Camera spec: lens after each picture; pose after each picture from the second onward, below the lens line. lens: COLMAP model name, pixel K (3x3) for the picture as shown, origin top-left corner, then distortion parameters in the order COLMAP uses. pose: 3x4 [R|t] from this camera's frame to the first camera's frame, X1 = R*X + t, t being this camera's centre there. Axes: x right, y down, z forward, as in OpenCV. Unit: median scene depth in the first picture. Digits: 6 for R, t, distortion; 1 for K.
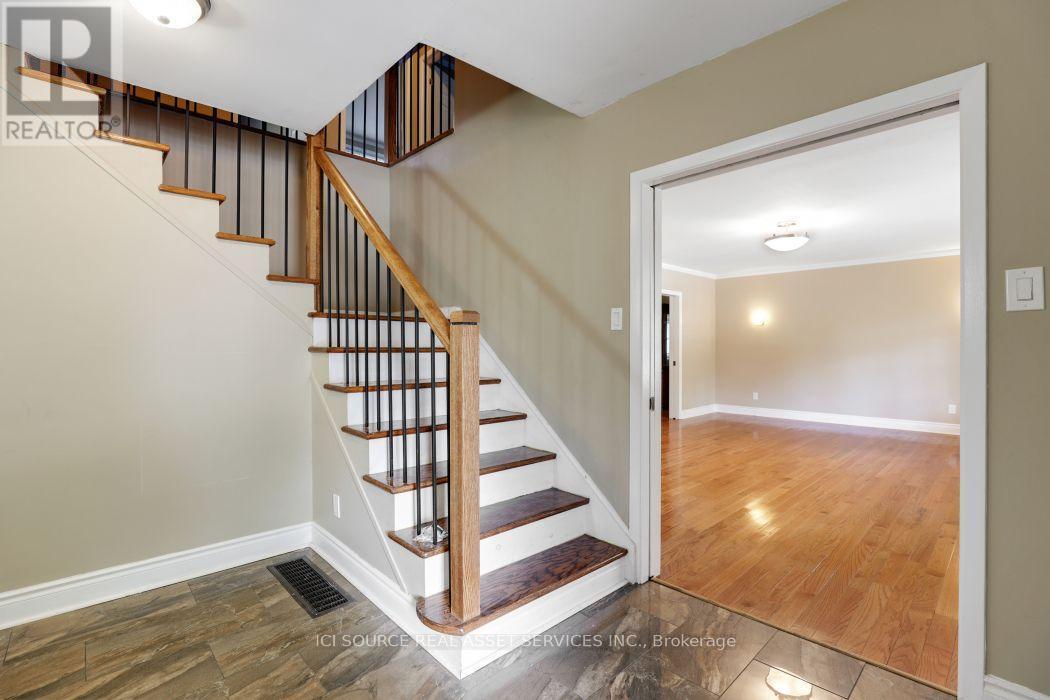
lens RADIAL K [[495.7, 0, 518.2], [0, 495.7, 348.7], [0, 0, 1]] dist [-0.002867, -0.000252]
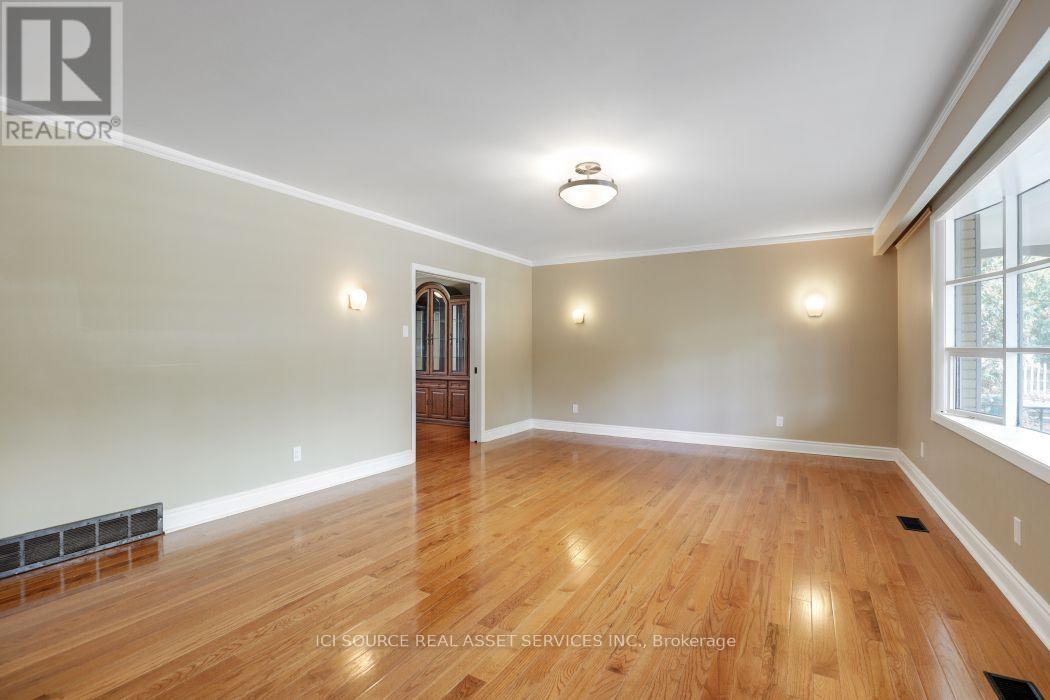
lens RADIAL K [[495.7, 0, 518.2], [0, 495.7, 348.7], [0, 0, 1]] dist [-0.002867, -0.000252]
pose [[0.963577, -0.001125, 0.267430, 0.185719], [0.002128, 0.999992, -0.003462, -0.000990], [-0.267424, 0.003905, 0.963571, 0.256923]]
